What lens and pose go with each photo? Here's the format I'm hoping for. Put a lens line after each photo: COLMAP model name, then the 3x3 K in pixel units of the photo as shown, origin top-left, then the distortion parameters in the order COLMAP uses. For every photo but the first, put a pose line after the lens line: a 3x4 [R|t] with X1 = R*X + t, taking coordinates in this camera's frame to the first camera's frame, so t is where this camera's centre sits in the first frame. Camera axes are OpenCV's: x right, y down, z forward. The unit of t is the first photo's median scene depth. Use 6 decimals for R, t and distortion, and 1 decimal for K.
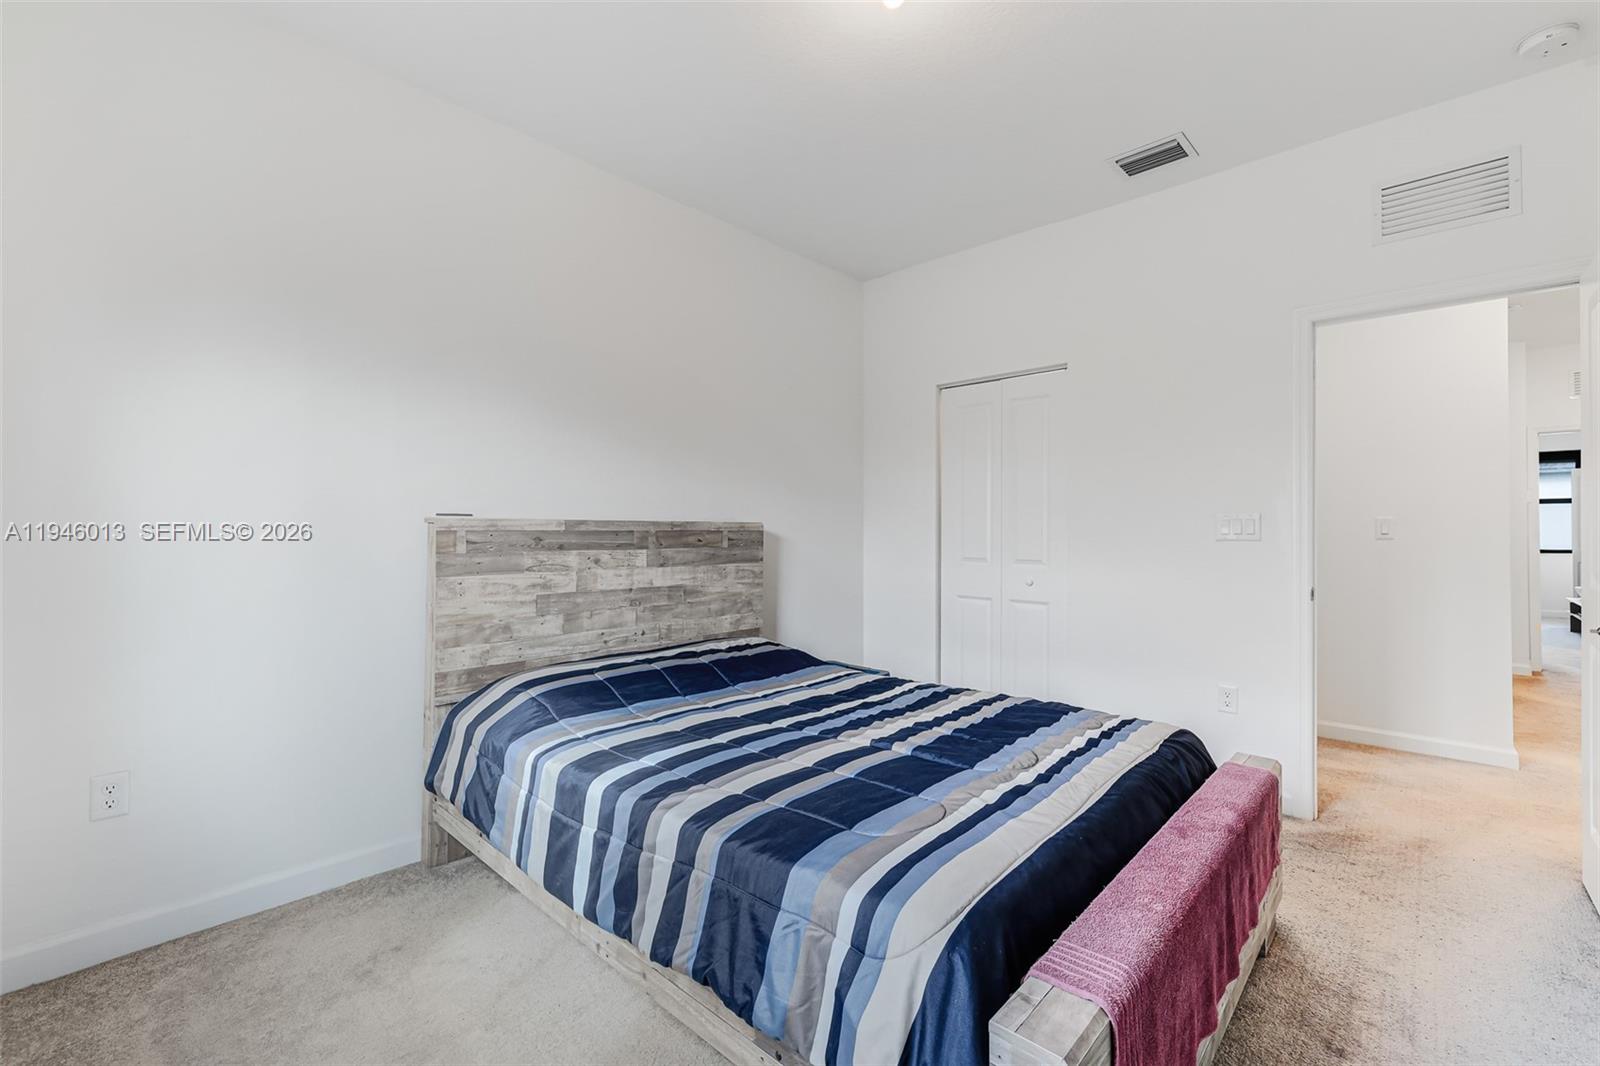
lens RADIAL K [[675.3, 0, 799.8], [0, 675.3, 522.5], [0, 0, 1]] dist [-0.001696, -0.000458]
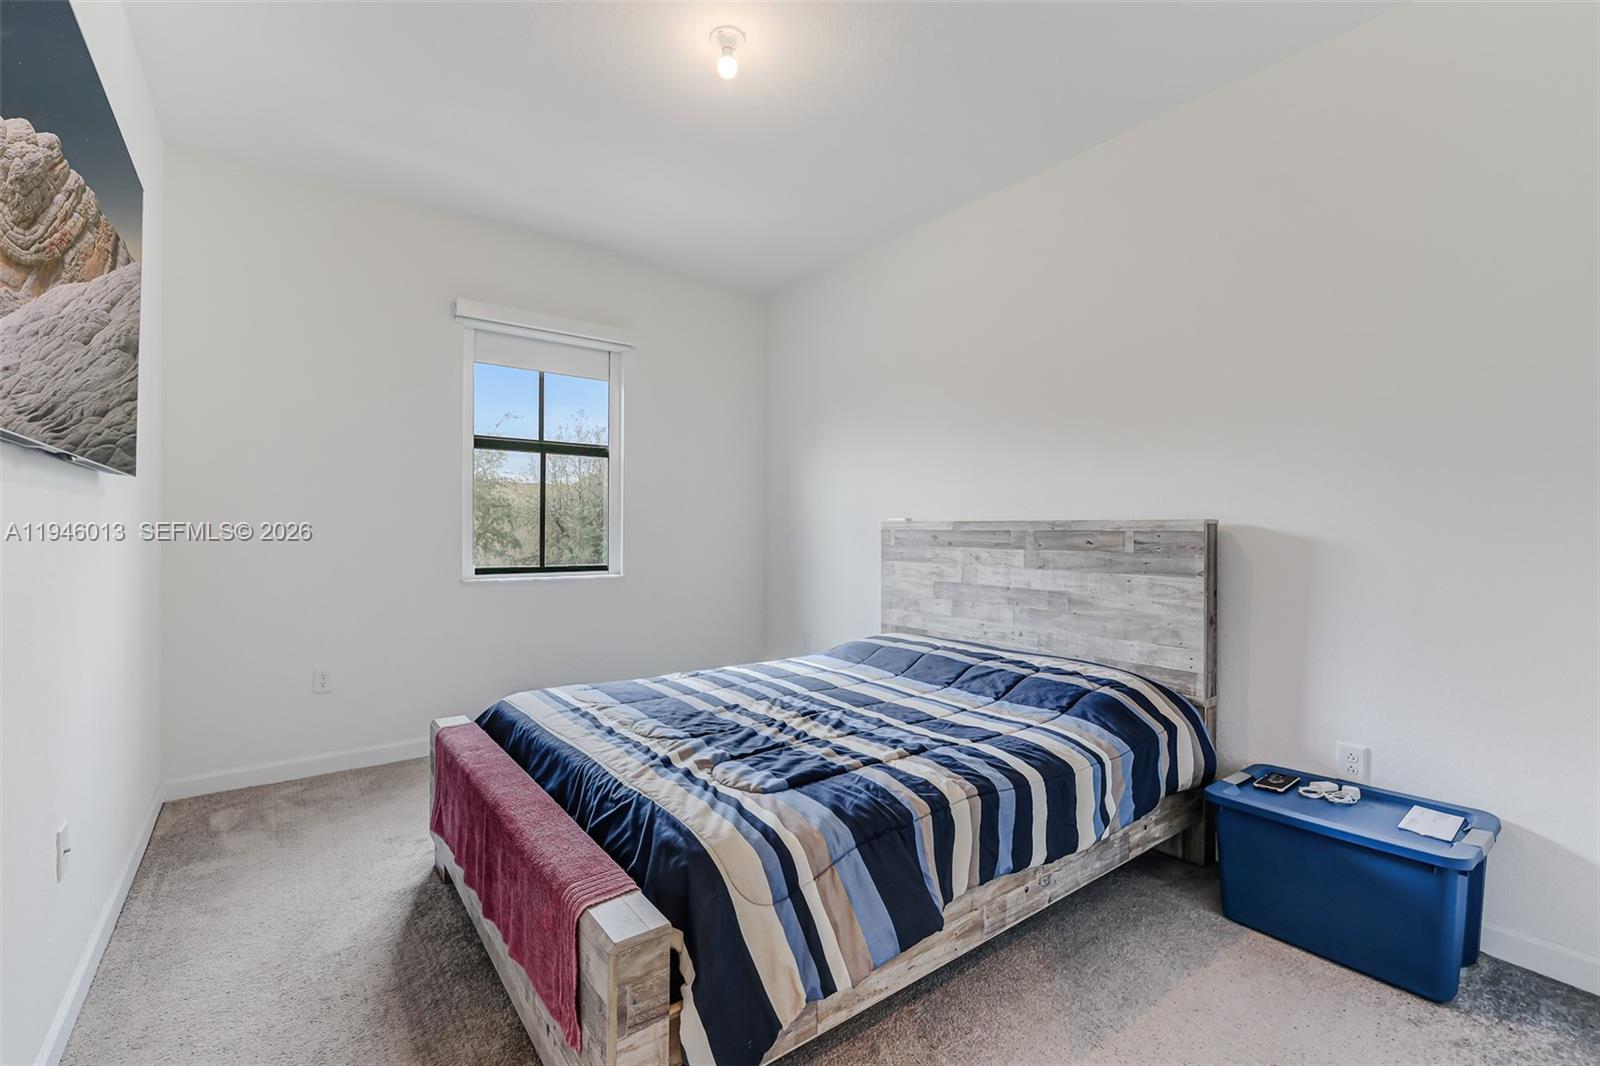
lens RADIAL K [[675.3, 0, 799.3], [0, 675.3, 533.0], [0, 0, 1]] dist [-0.001696, -0.000458]
pose [[-0.147060, 0.004235, -0.989118, 0.792345], [0.007130, 0.999969, 0.003221, 0.010106], [0.989102, -0.006579, -0.147086, 0.824014]]
